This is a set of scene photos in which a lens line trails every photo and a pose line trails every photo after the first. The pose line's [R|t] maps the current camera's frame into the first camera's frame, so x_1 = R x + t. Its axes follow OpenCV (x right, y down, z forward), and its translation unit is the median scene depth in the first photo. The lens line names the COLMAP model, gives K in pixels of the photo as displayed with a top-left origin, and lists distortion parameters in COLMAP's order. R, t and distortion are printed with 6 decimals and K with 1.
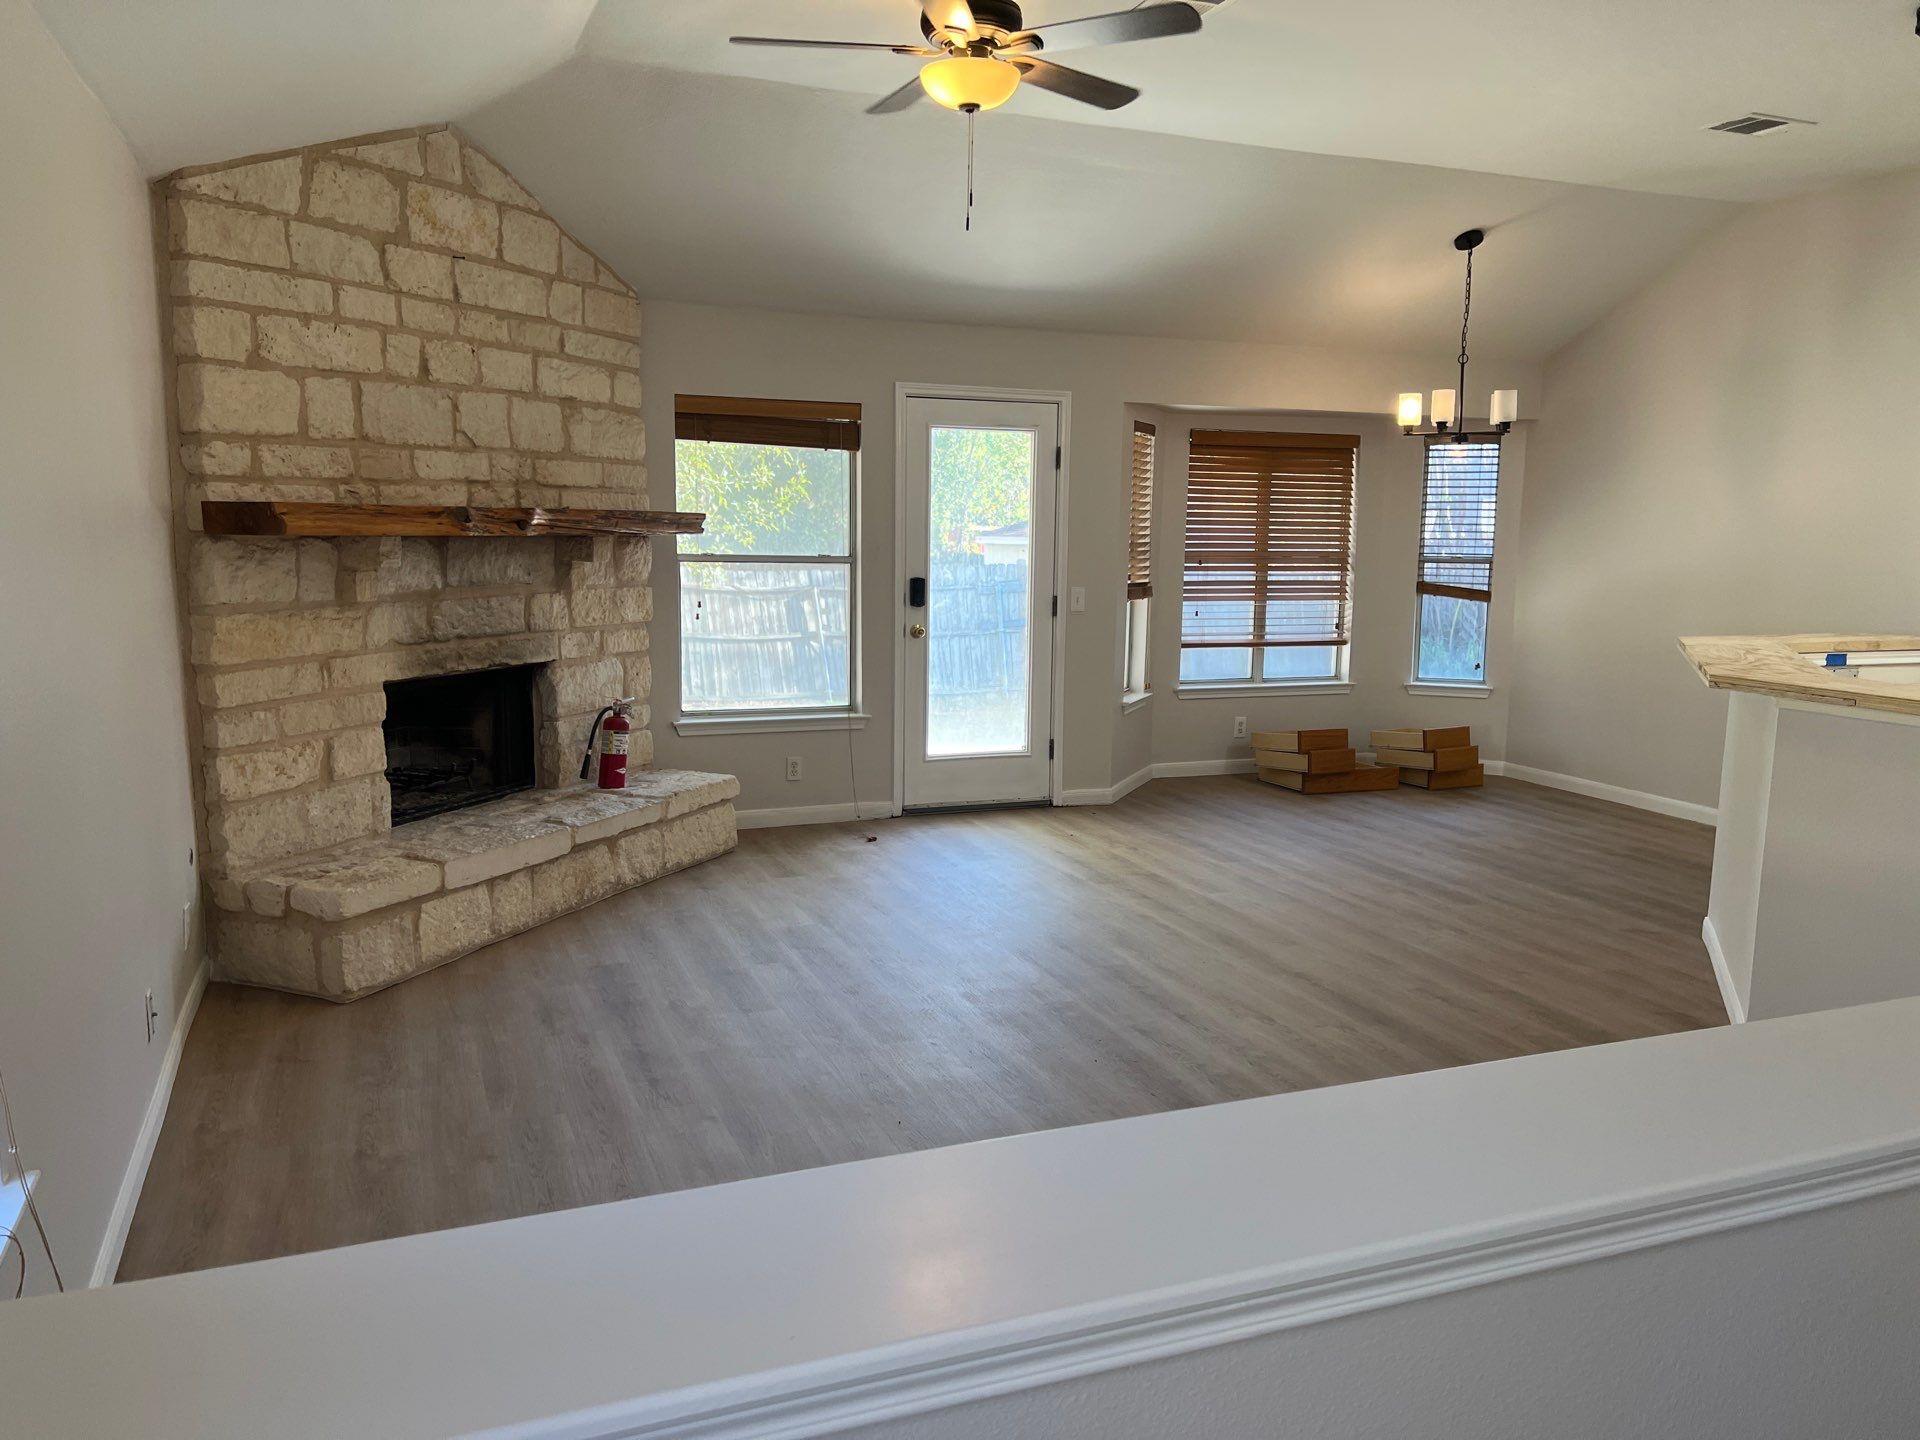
lens RADIAL K [[1437.9, 0, 960.0], [0, 1437.9, 720.0], [0, 0, 1]] dist [-0.001058, -0.003515]
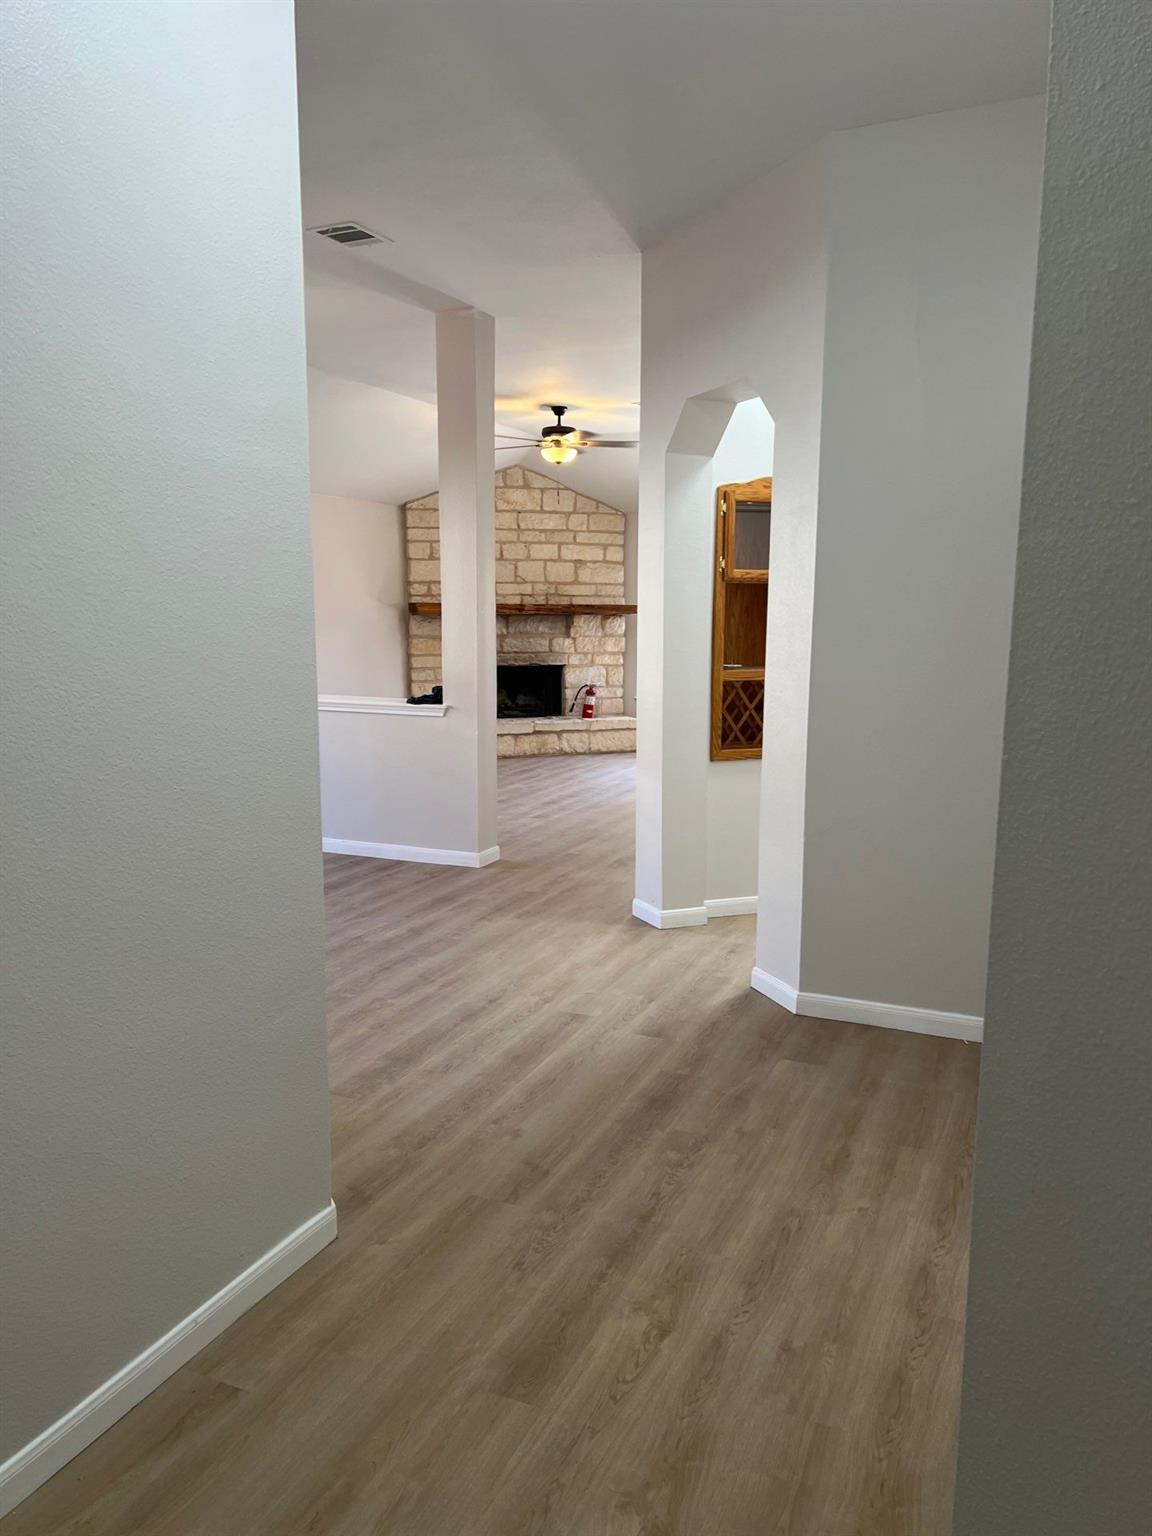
lens RADIAL K [[1143.9, 0, 576.4], [0, 1143.9, 810.7], [0, 0, 1]] dist [0.042588, -0.008854]
pose [[0.696145, 0.114573, -0.708700, 1.269201], [-0.094825, 0.993208, 0.067424, 0.081407], [0.711611, 0.020265, 0.702281, -0.425694]]
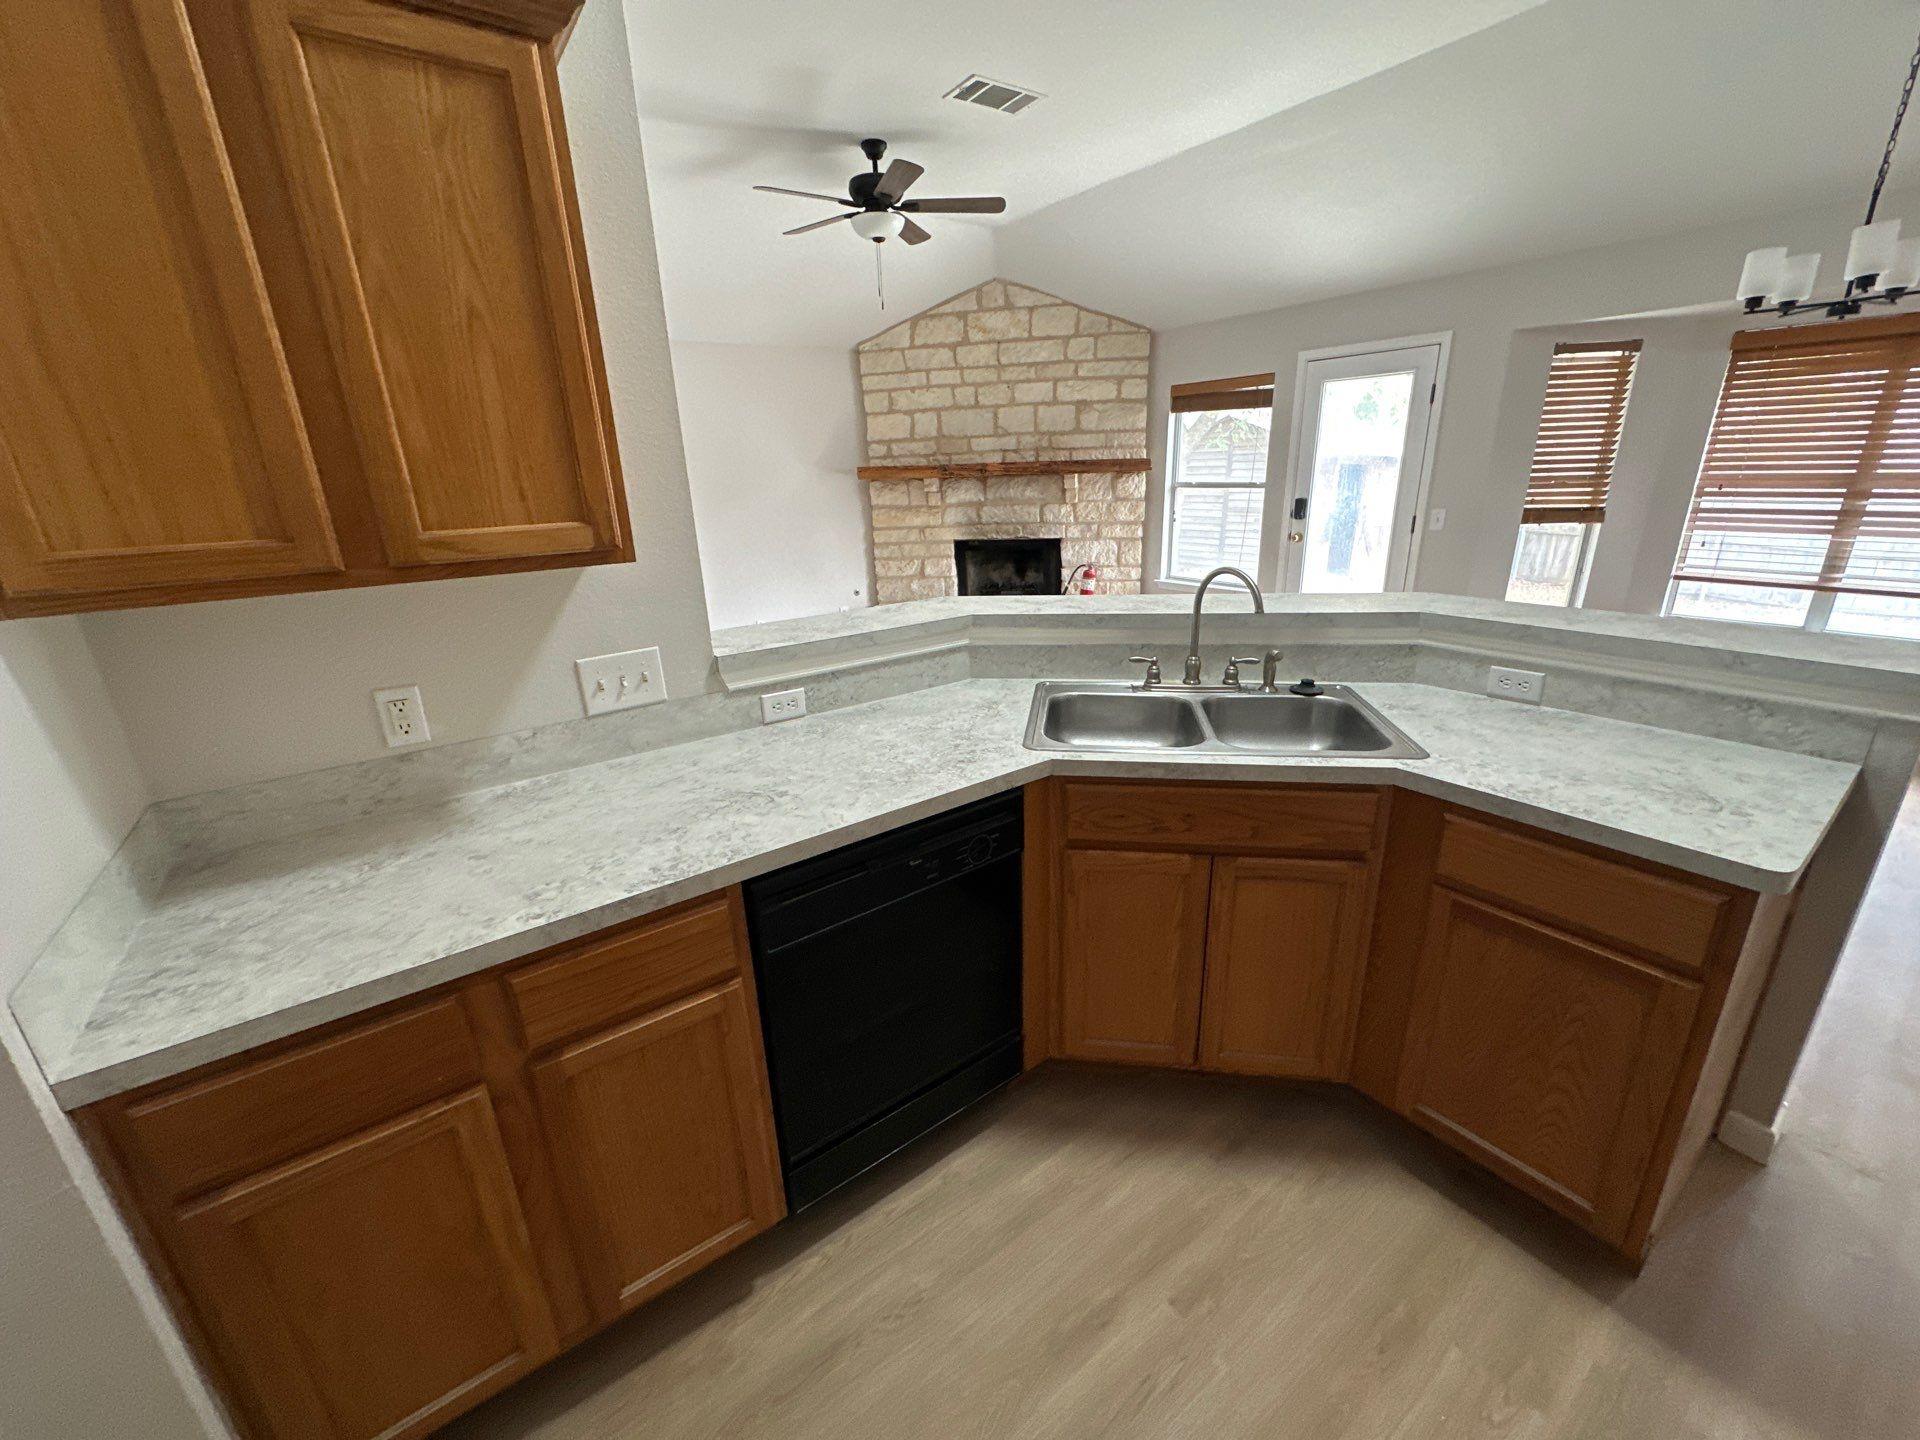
lens RADIAL K [[763.5, 0, 960.0], [0, 763.5, 720.0], [0, 0, 1]] dist [-0.013460, 0.000019]
pose [[0.236090, 0.280592, -0.930338, 0.813302], [-0.099675, 0.959346, 0.264047, -0.069126], [0.966606, 0.030392, 0.254460, 0.629625]]
